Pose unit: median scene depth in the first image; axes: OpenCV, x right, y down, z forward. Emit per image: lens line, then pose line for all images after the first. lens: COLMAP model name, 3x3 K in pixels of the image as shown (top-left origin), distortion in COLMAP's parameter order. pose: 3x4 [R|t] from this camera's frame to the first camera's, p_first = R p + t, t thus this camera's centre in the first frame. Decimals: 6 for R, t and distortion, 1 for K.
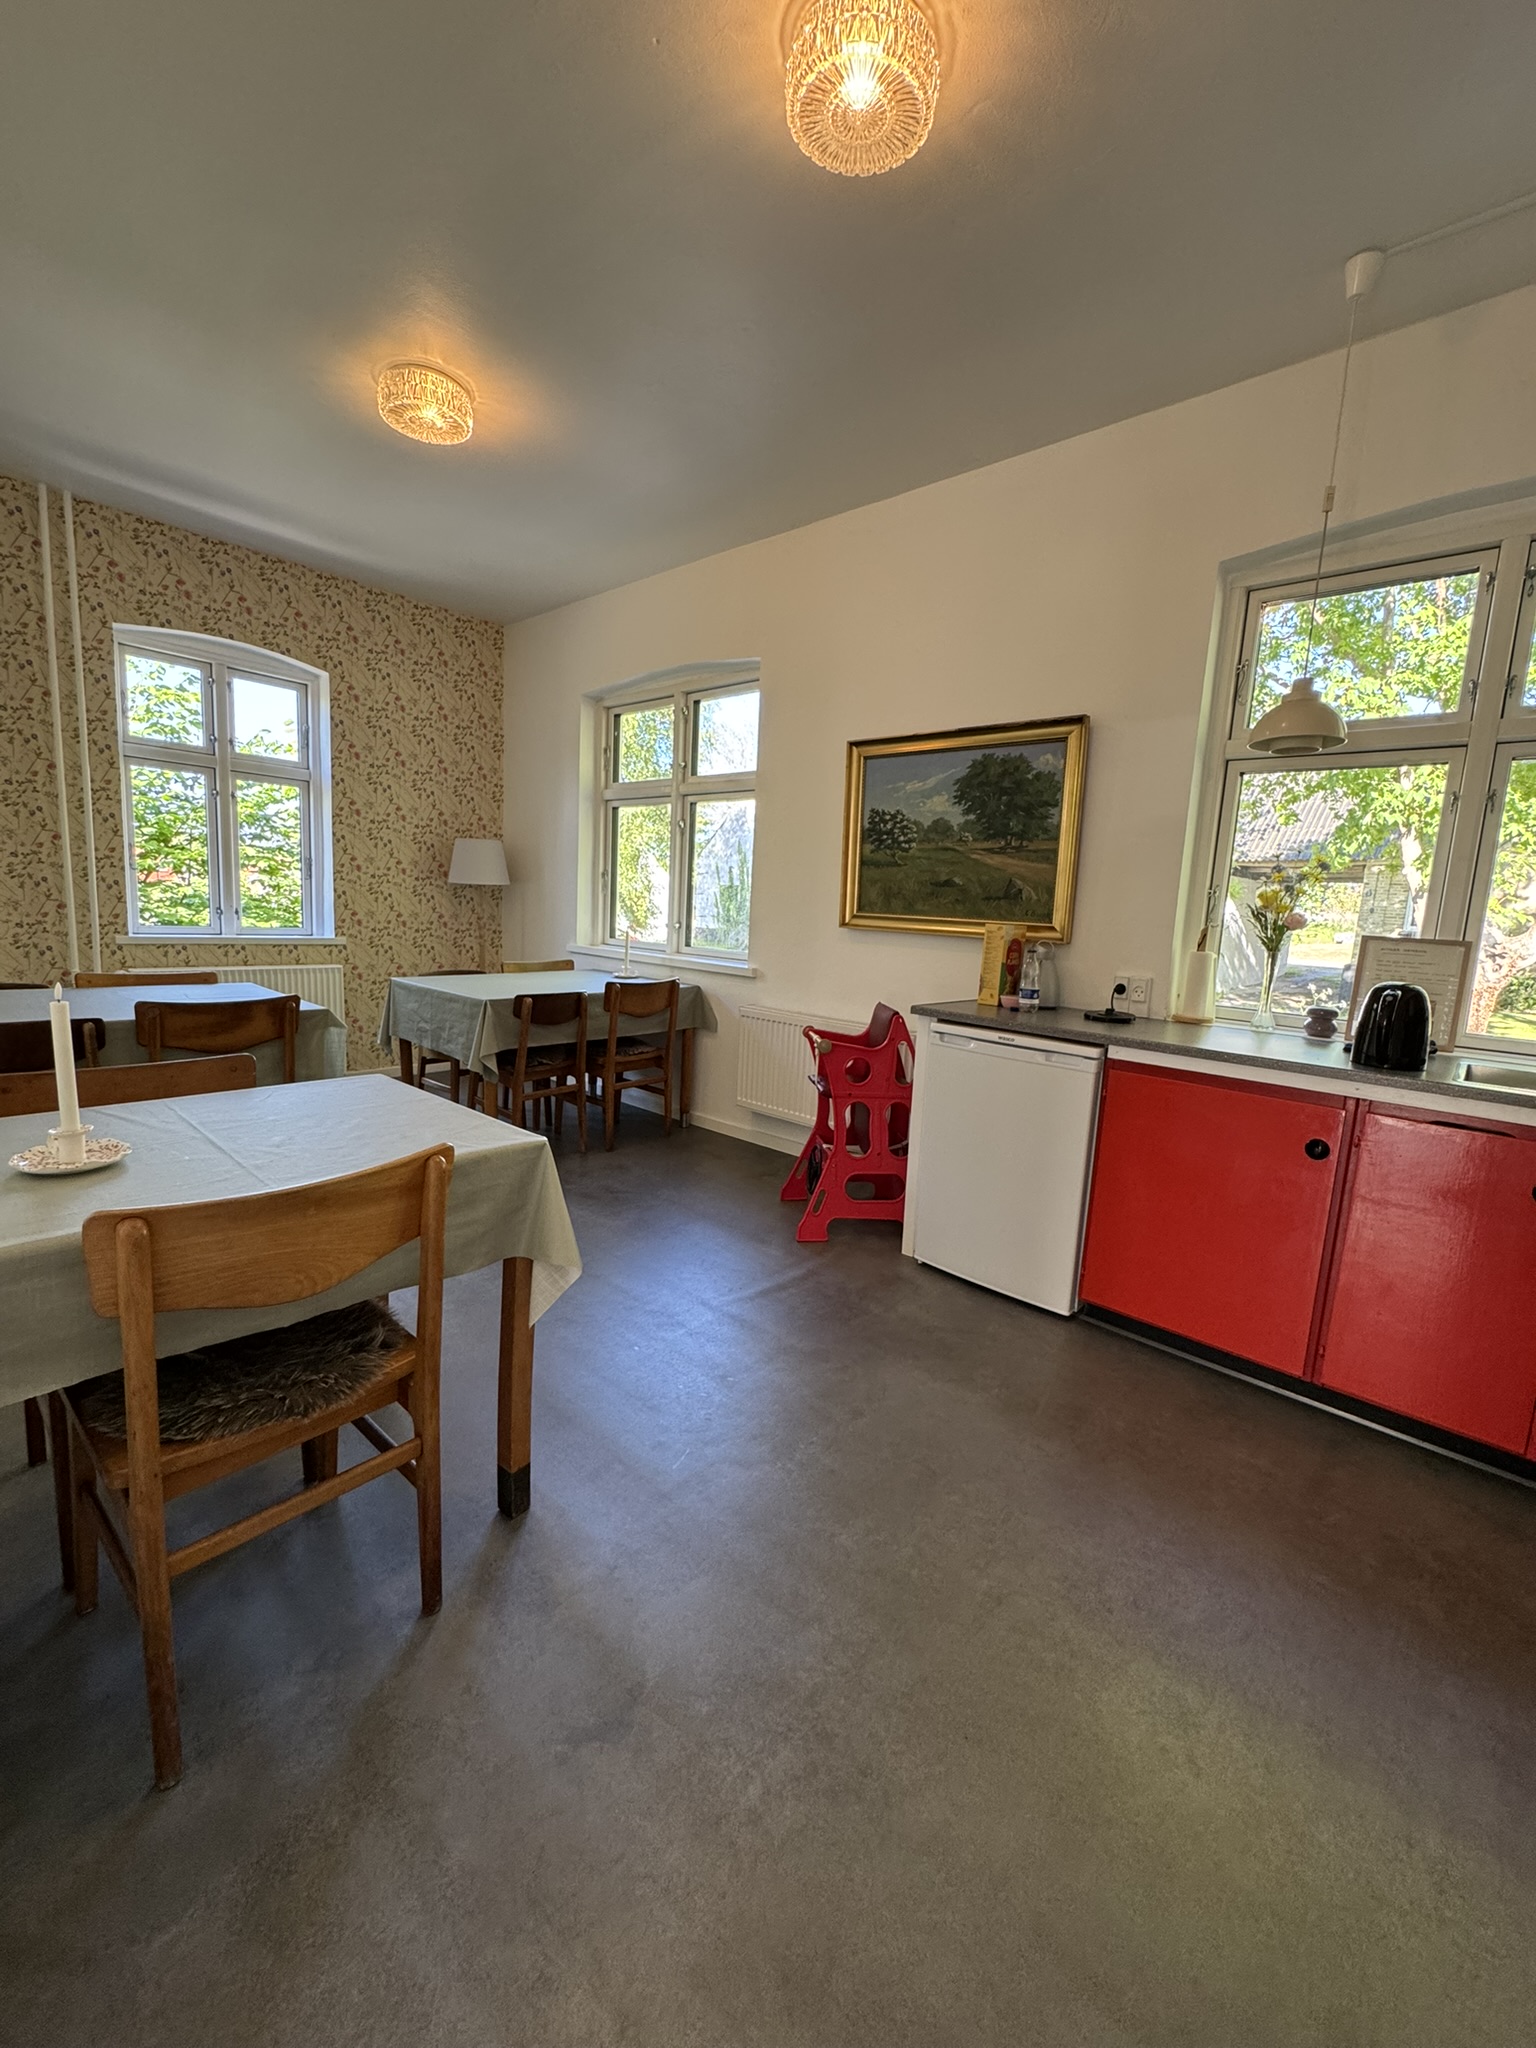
lens RADIAL K [[821.5, 0, 772.6], [0, 821.5, 1021.7], [0, 0, 1]] dist [-0.002059, -0.000408]
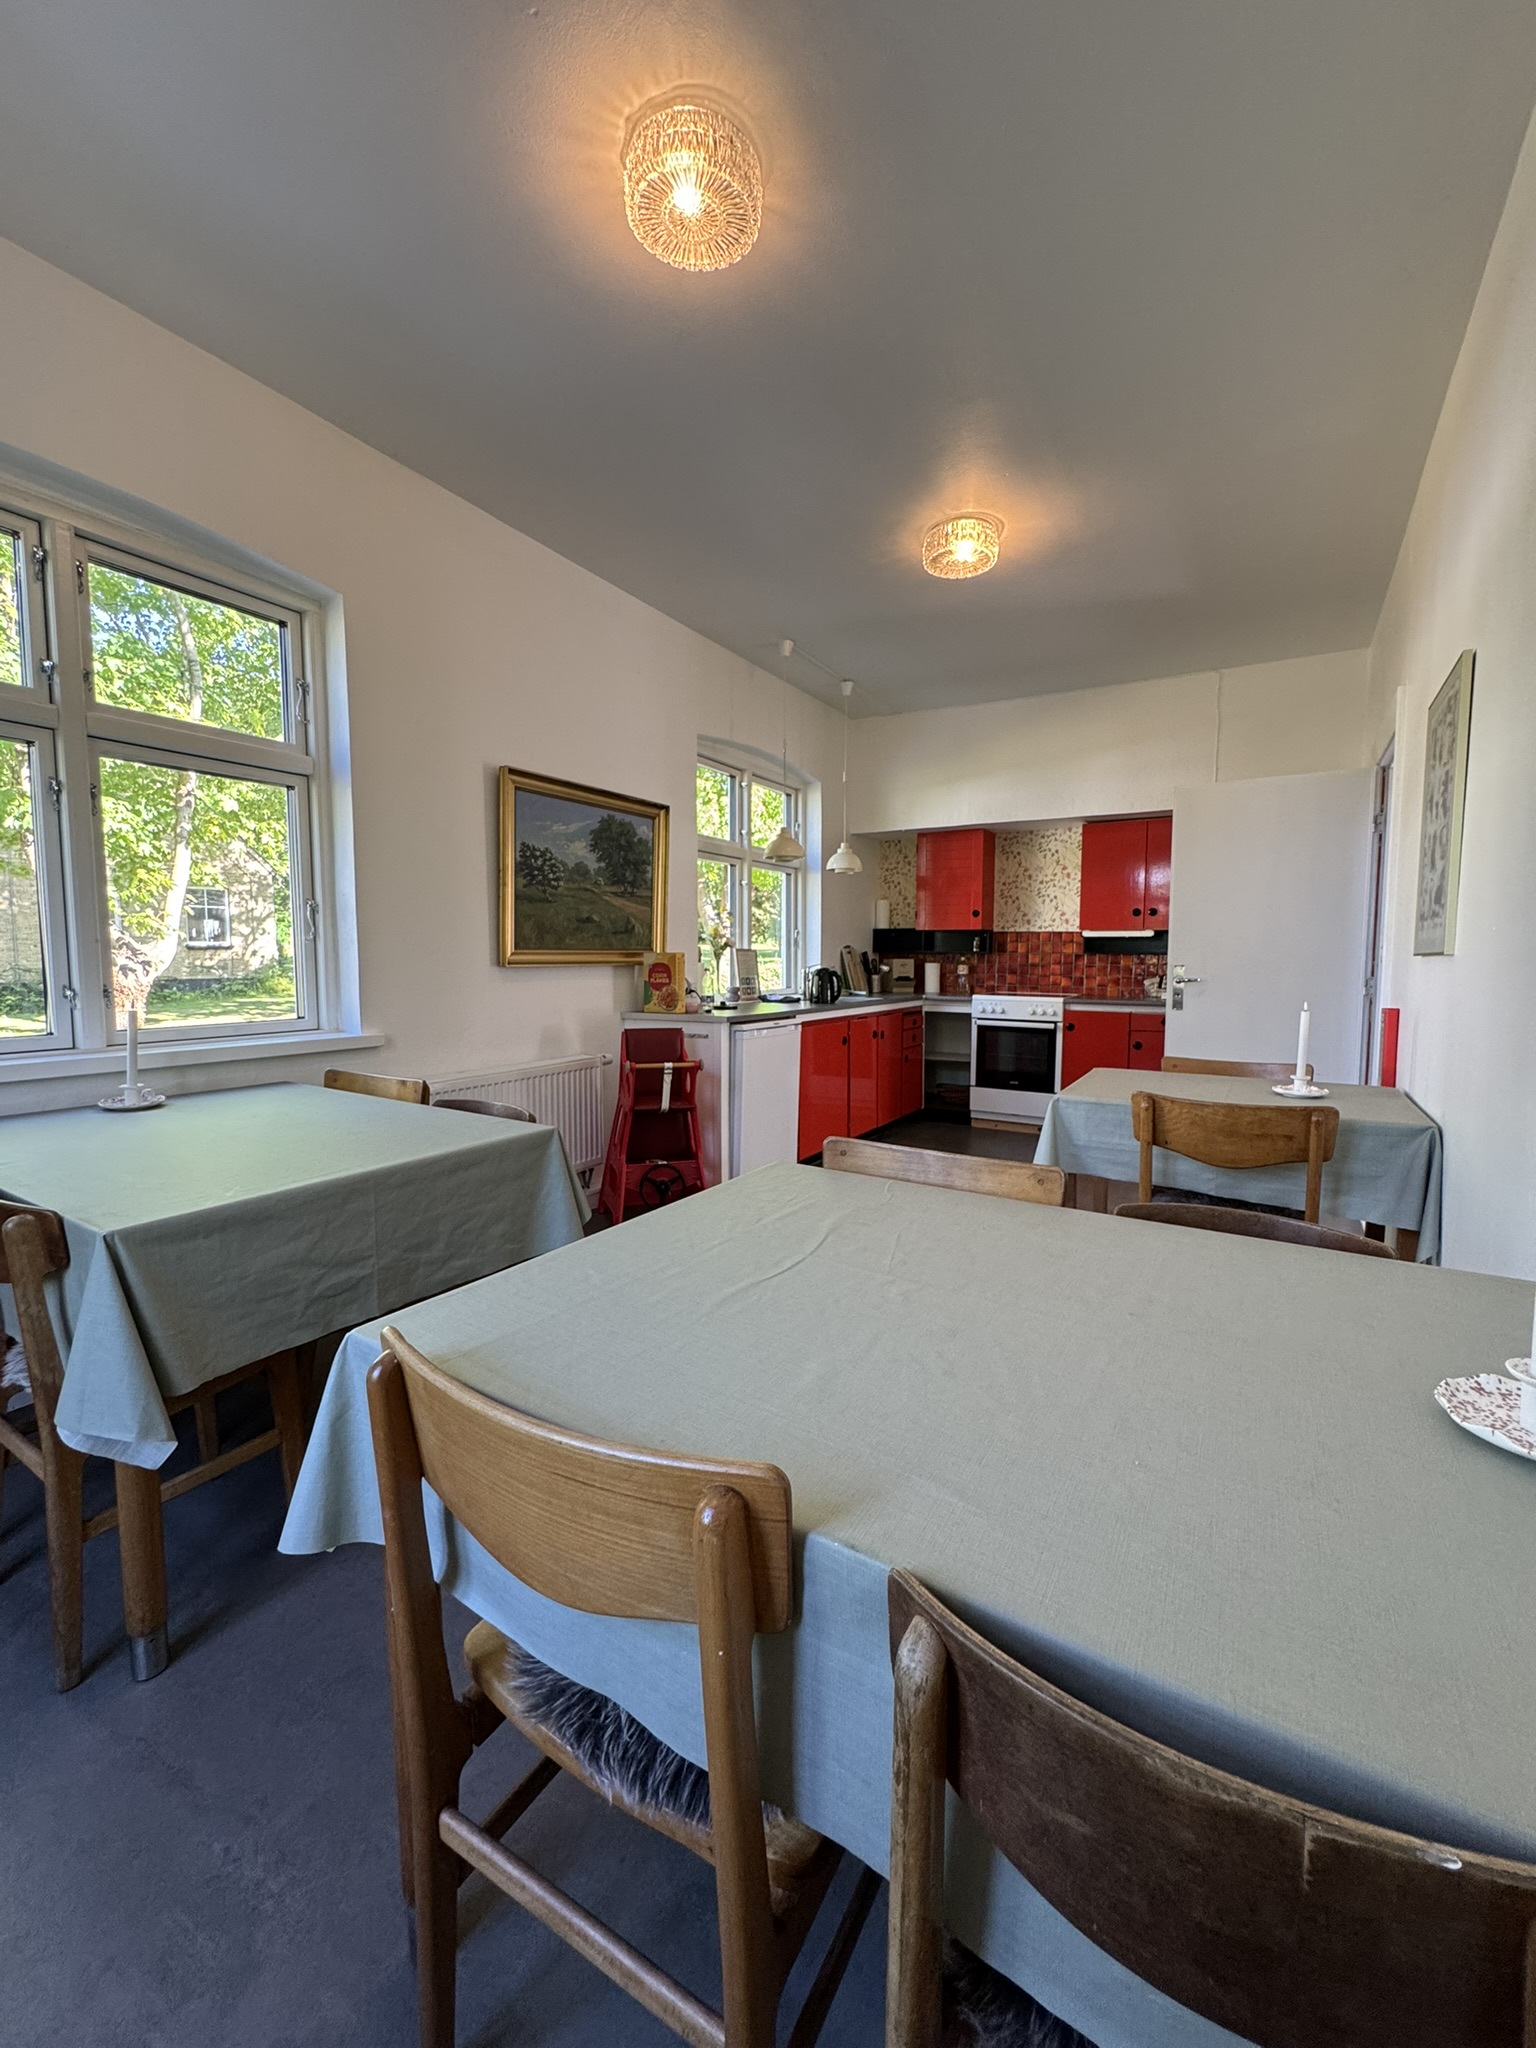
lens RADIAL K [[821.5, 0, 772.6], [0, 821.5, 1021.7], [0, 0, 1]] dist [-0.002059, -0.000408]
pose [[-0.181018, -0.130591, 0.974771, -0.807623], [0.131553, 0.979023, 0.155590, -0.147080], [-0.974642, 0.156399, -0.160041, 0.807938]]
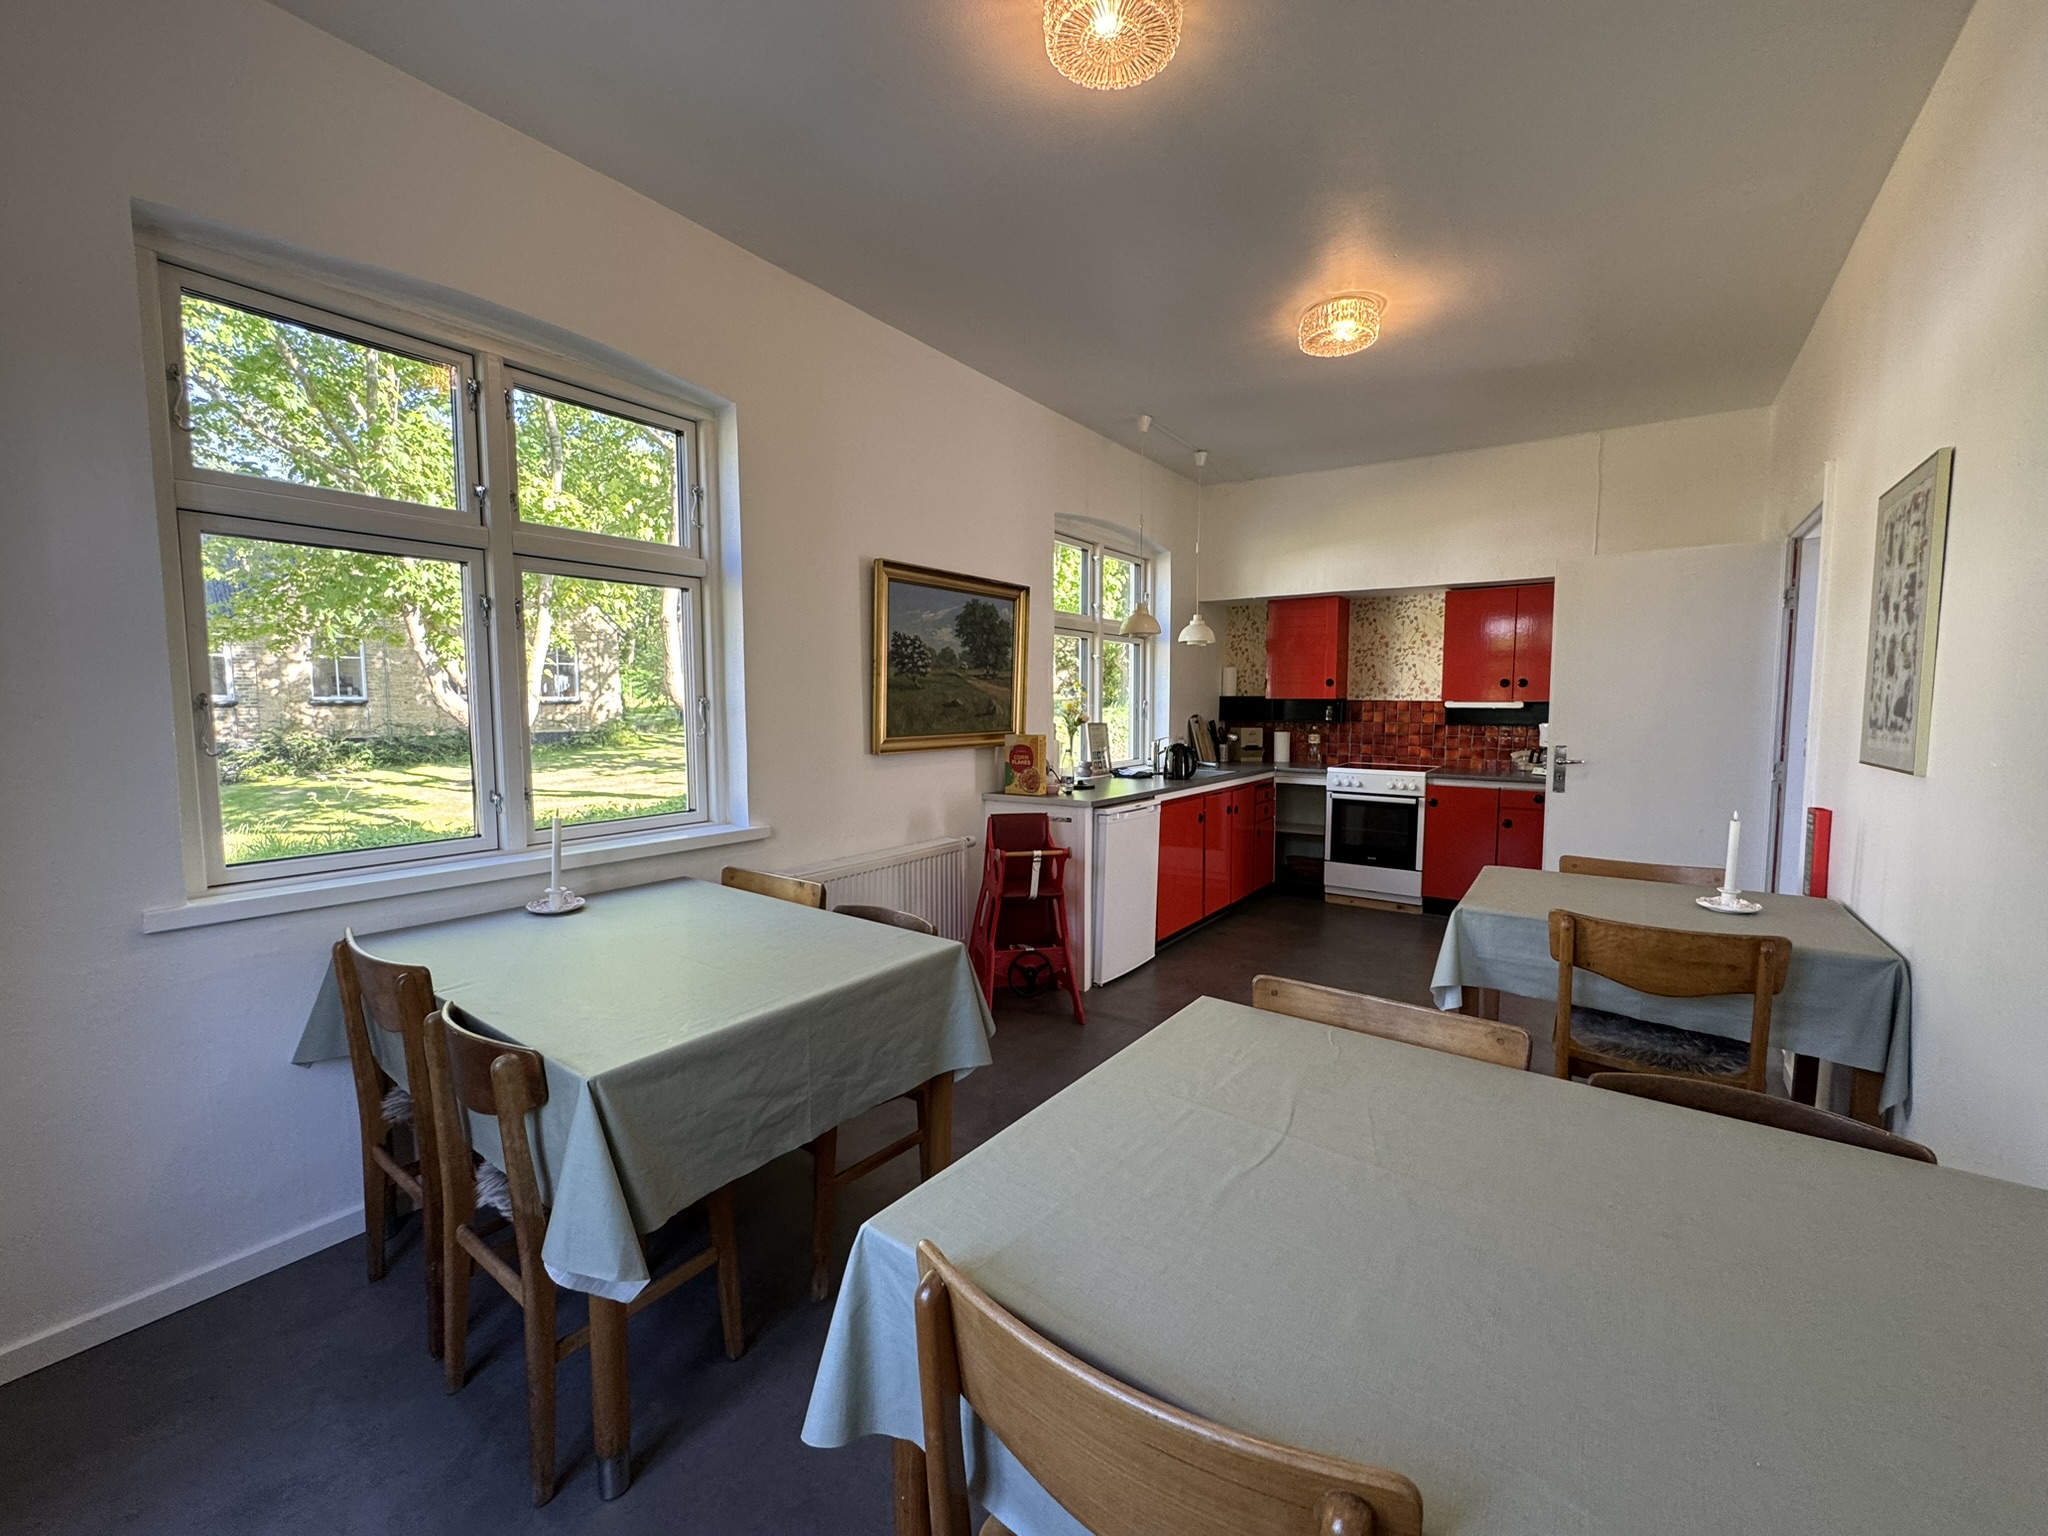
lens RADIAL K [[821.5, 0, 1024.3], [0, 821.5, 765.6], [0, 0, 1]] dist [-0.002059, -0.000408]
pose [[-0.103044, -0.128194, 0.986381, -0.792483], [0.140199, 0.979888, 0.141997, -0.197225], [-0.984747, 0.152921, -0.082999, 0.854791]]
